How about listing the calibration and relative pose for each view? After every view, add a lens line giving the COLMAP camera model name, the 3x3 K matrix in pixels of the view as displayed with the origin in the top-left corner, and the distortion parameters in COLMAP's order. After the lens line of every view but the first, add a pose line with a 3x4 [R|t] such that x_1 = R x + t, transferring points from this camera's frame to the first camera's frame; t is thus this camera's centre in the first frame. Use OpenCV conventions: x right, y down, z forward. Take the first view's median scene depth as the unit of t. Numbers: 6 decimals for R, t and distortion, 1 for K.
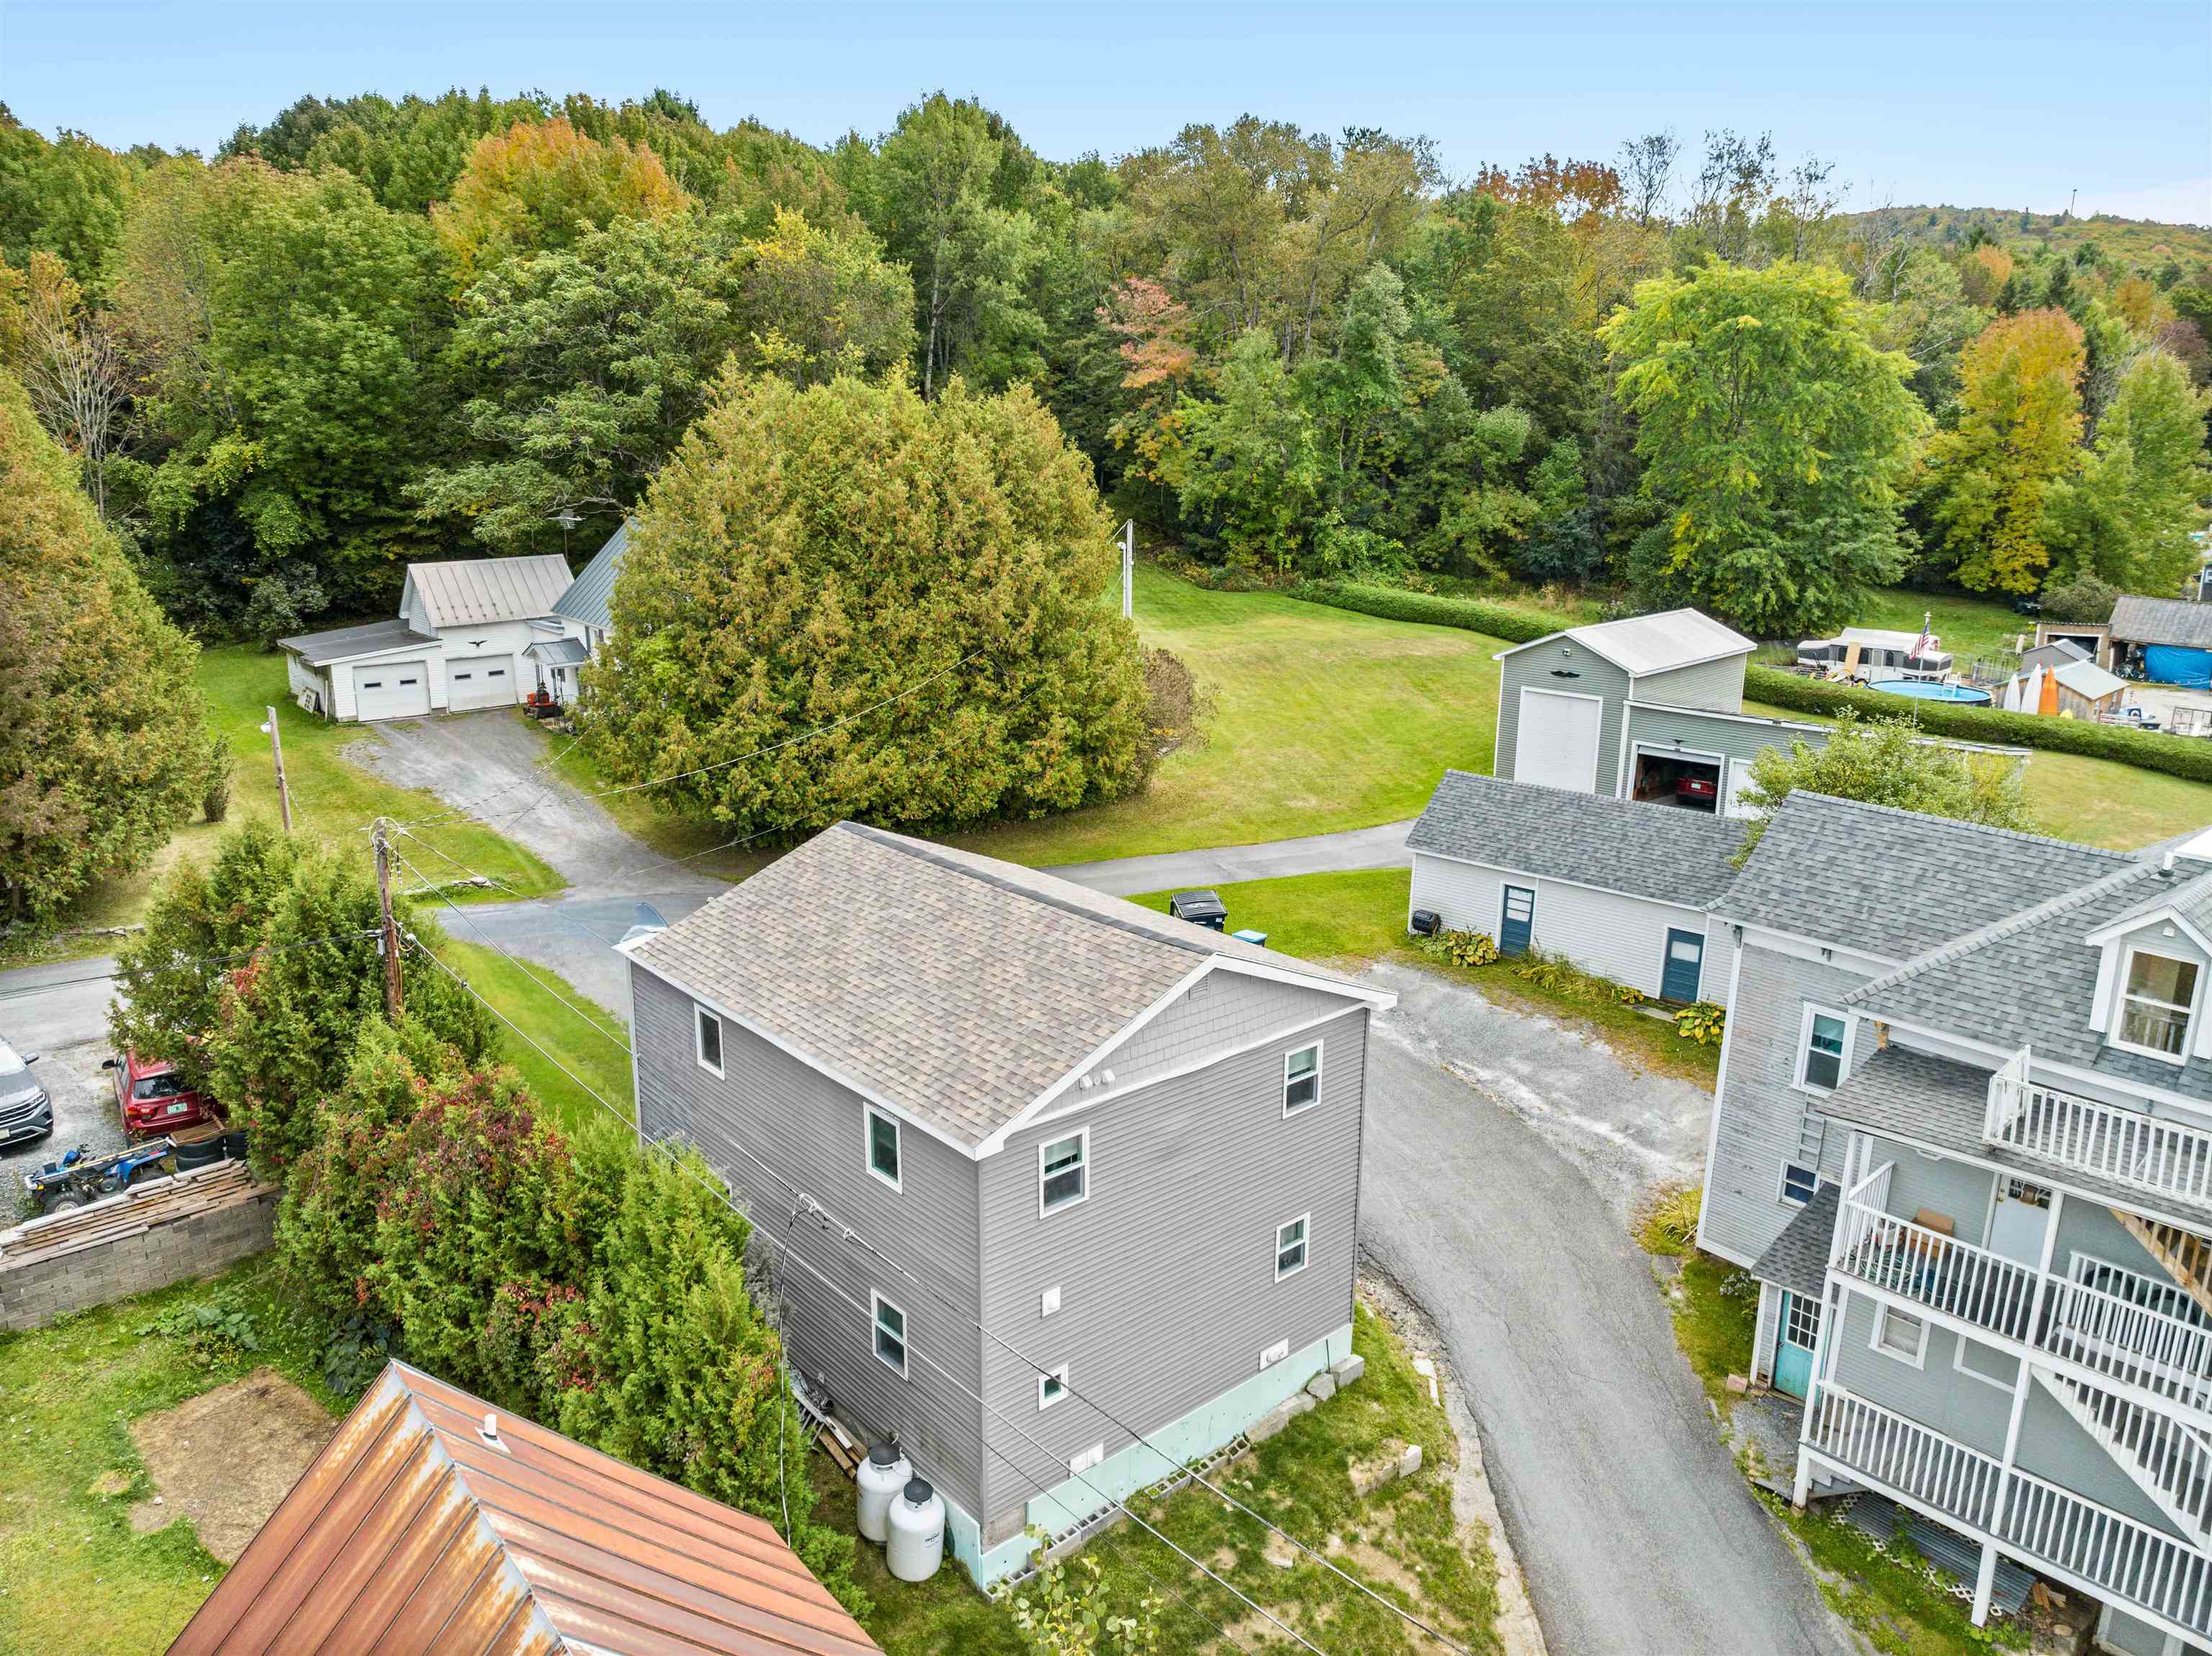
lens RADIAL K [[1564.6, 0, 1106.0], [0, 1564.6, 828.0], [0, 0, 1]] dist [-0.038408, 0.001534]
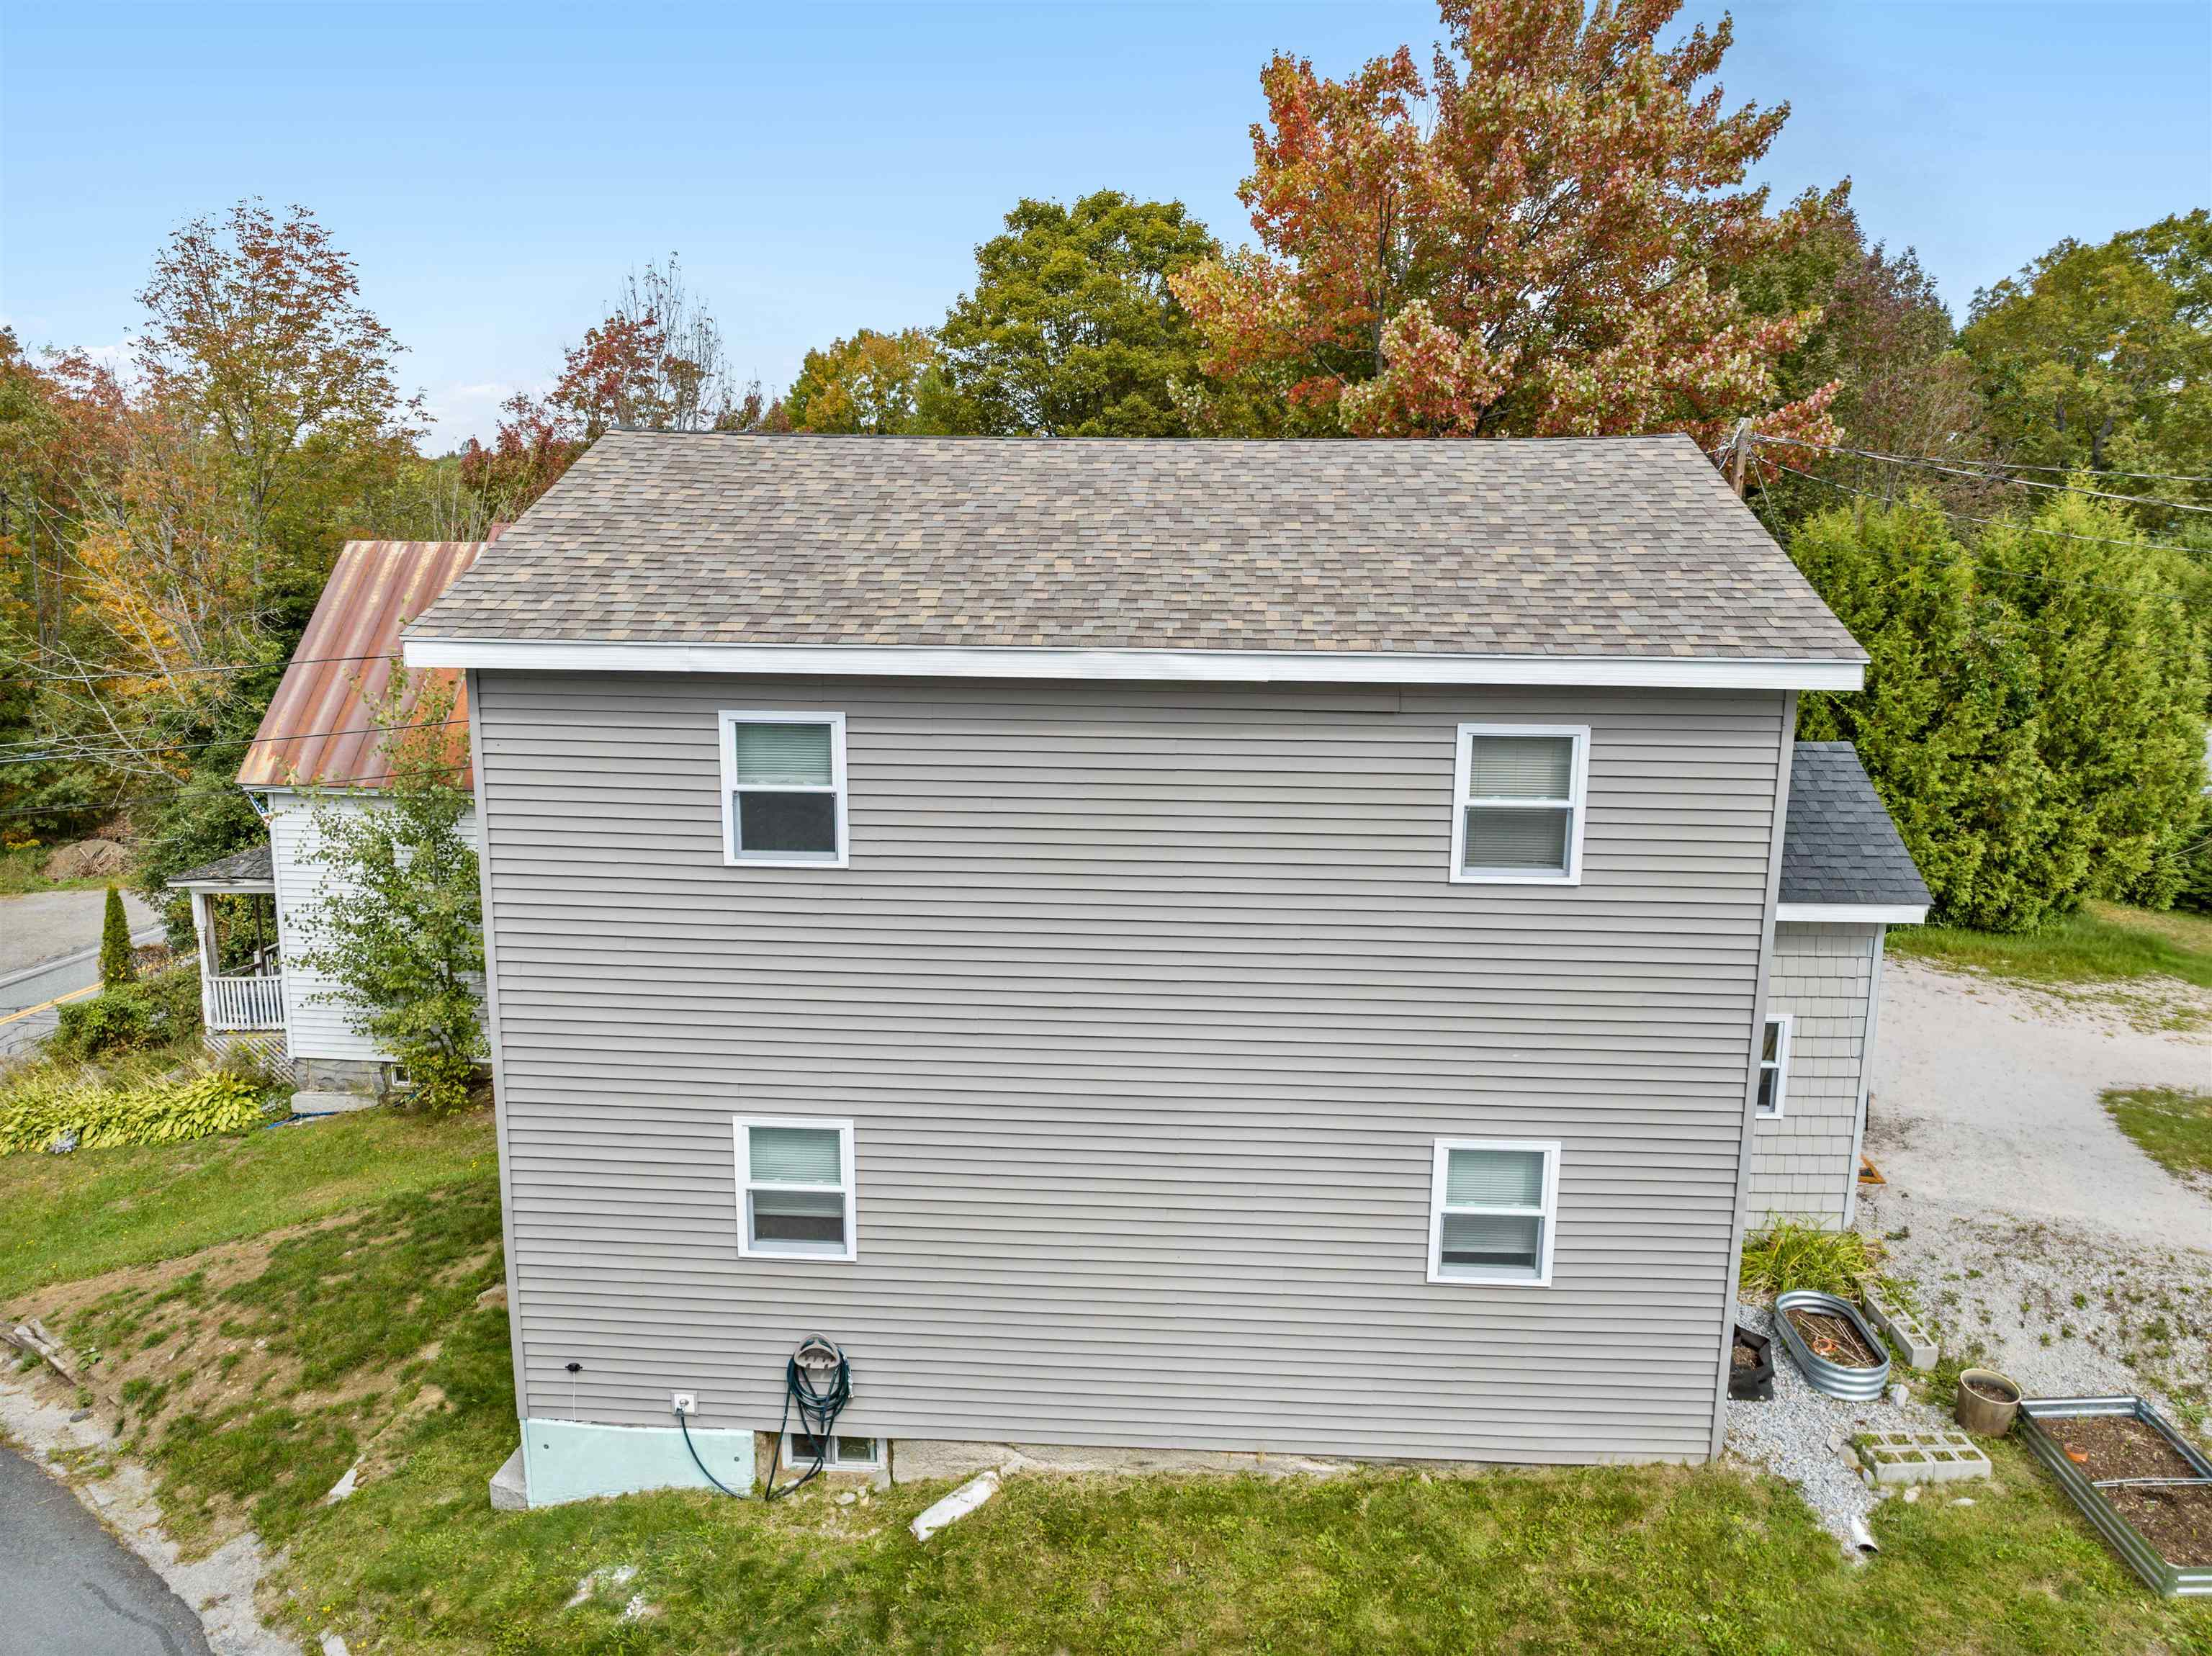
lens RADIAL K [[1527.3, 0, 1106.0], [0, 1527.3, 828.0], [0, 0, 1]] dist [-0.035957, 0.000873]
pose [[-0.699921, 0.118402, -0.704337, 0.376554], [-0.195326, 0.916835, 0.348226, -0.028125], [0.686992, 0.381306, -0.618585, 1.521420]]
